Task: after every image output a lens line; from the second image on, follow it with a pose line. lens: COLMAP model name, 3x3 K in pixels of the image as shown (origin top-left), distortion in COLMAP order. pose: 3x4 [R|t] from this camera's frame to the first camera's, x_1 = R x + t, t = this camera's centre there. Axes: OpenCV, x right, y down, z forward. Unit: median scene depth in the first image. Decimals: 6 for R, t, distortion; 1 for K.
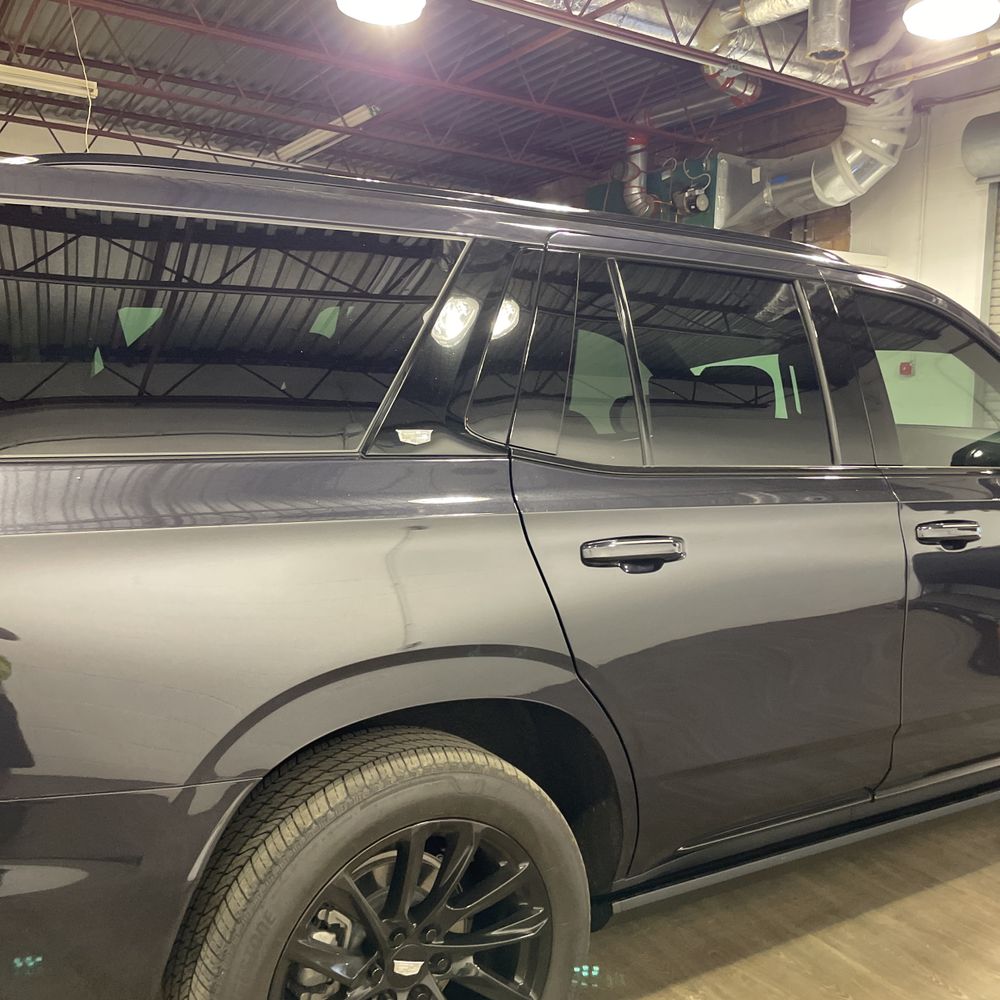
lens RADIAL K [[1015.8, 0, 497.2], [0, 1015.8, 490.1], [0, 0, 1]] dist [0.034263, 0.000000]
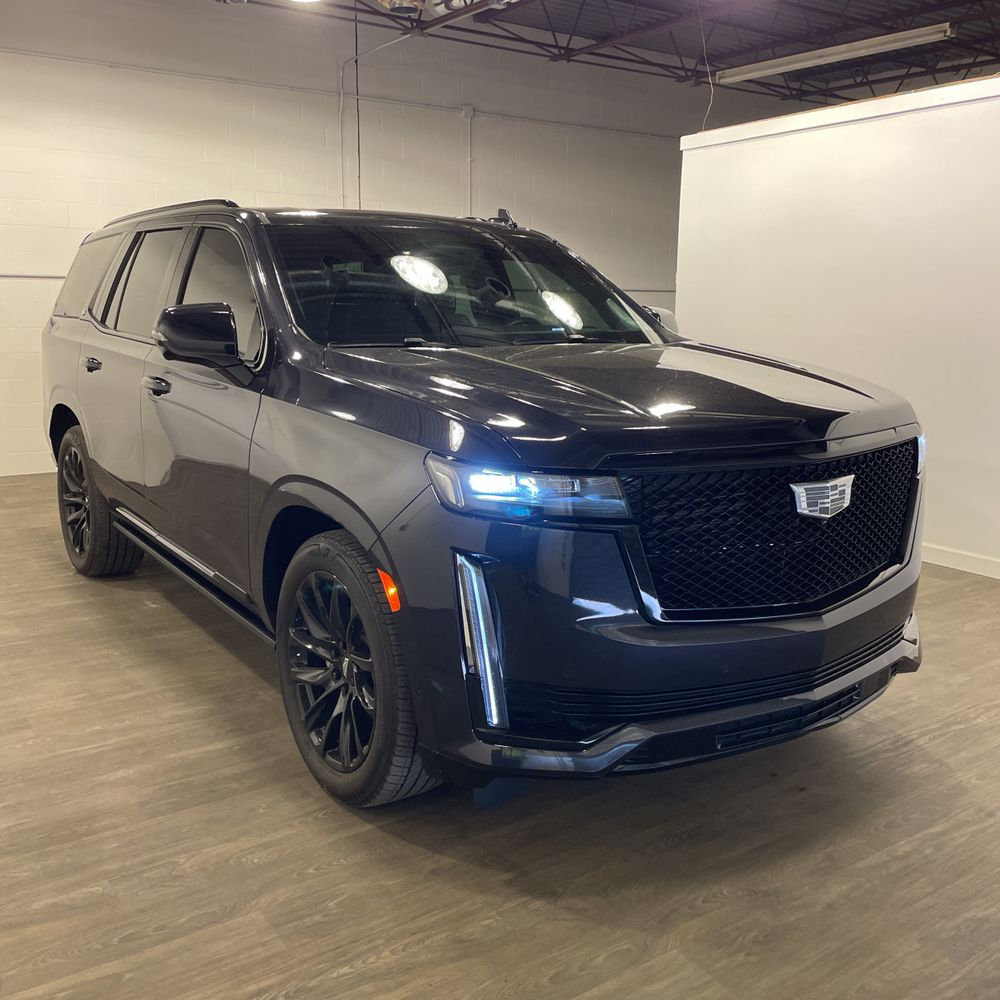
lens RADIAL K [[1015.8, 0, 500.3], [0, 1015.8, 498.0], [0, 0, 1]] dist [0.034263, 0.000000]
pose [[0.043015, 0.175622, -0.983517, 0.708217], [-0.109771, 0.979299, 0.170068, -0.038707], [0.993026, 0.100647, 0.061403, 0.505656]]
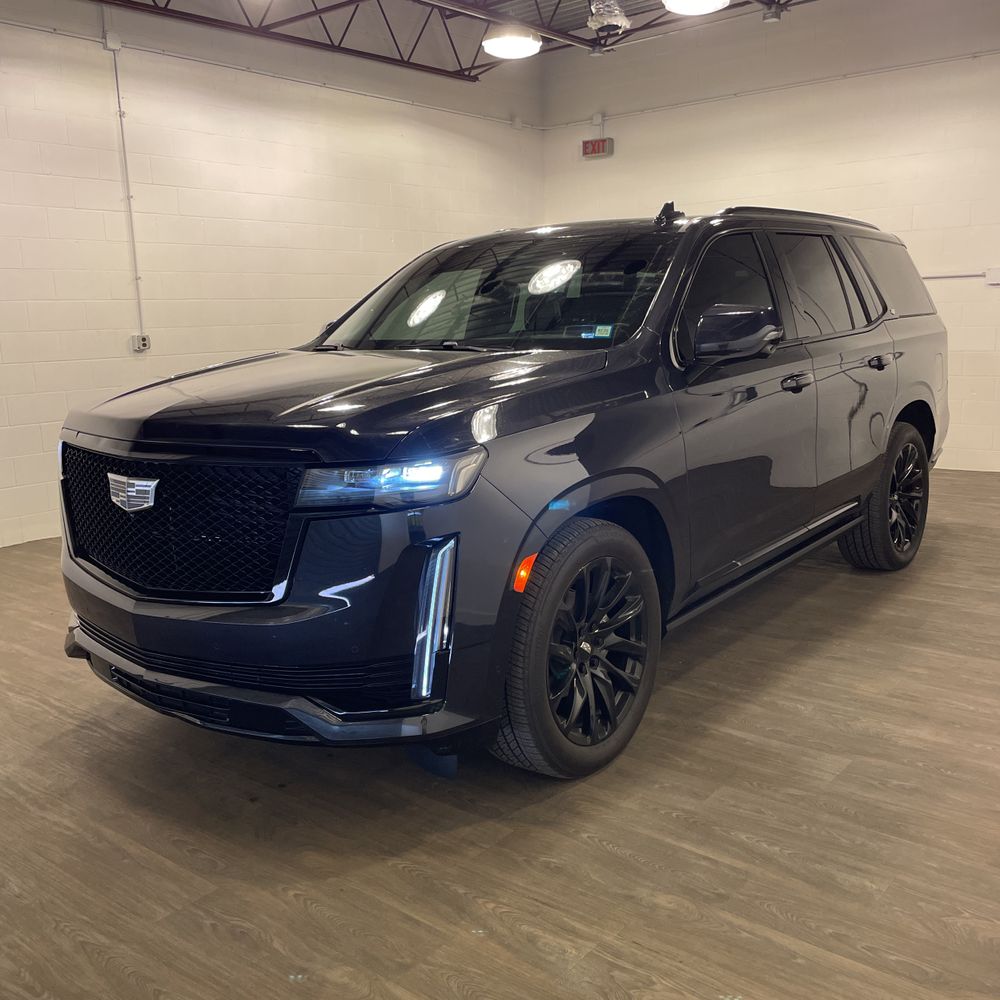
lens RADIAL K [[1015.8, 0, 502.0], [0, 1015.8, 489.7], [0, 0, 1]] dist [0.034263, 0.000000]
pose [[-0.943630, 0.068260, -0.323887, 0.354995], [-0.019753, 0.965149, 0.260956, -0.097098], [0.330412, 0.252644, -0.909395, 1.043489]]
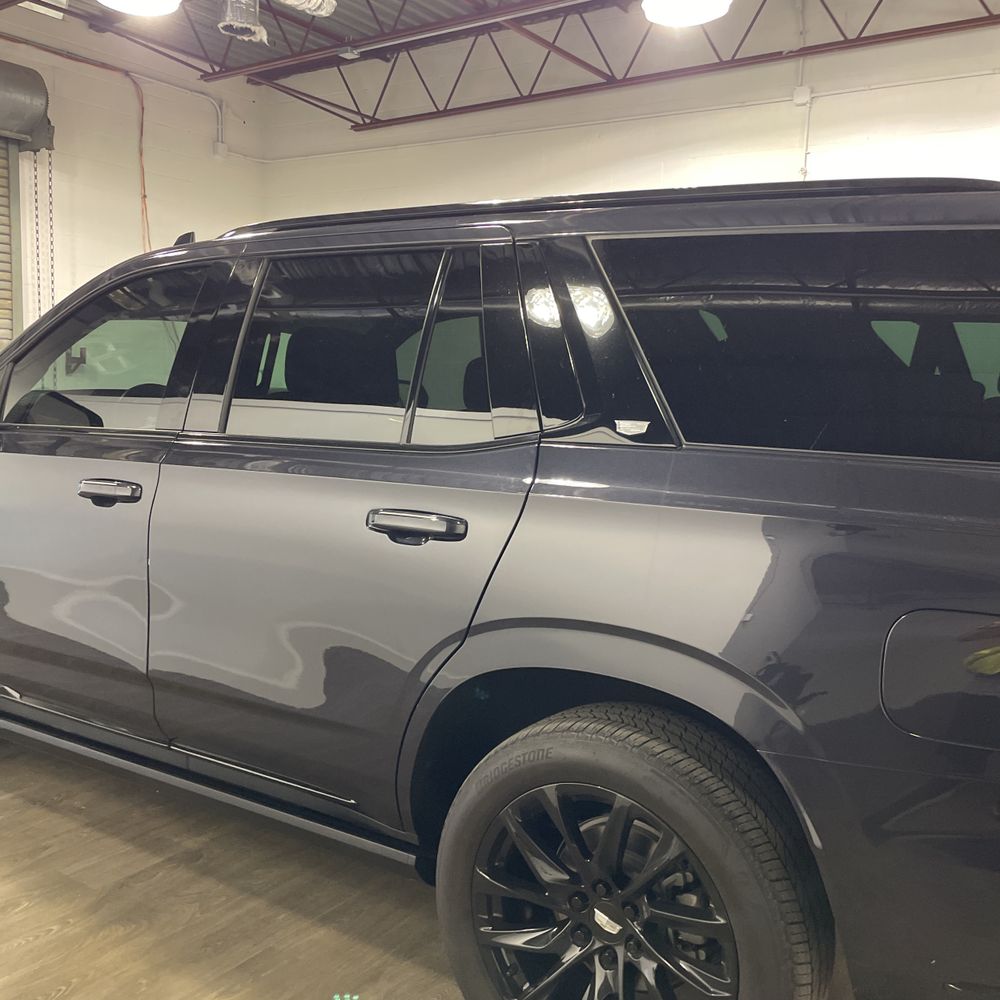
lens RADIAL K [[1015.8, 0, 511.1], [0, 1015.8, 508.5], [0, 0, 1]] dist [0.034263, 0.000000]
pose [[-0.409839, -0.147721, 0.900117, -0.377210], [0.044585, 0.982376, 0.181522, -0.064125], [-0.911068, 0.114526, -0.396029, 0.582381]]
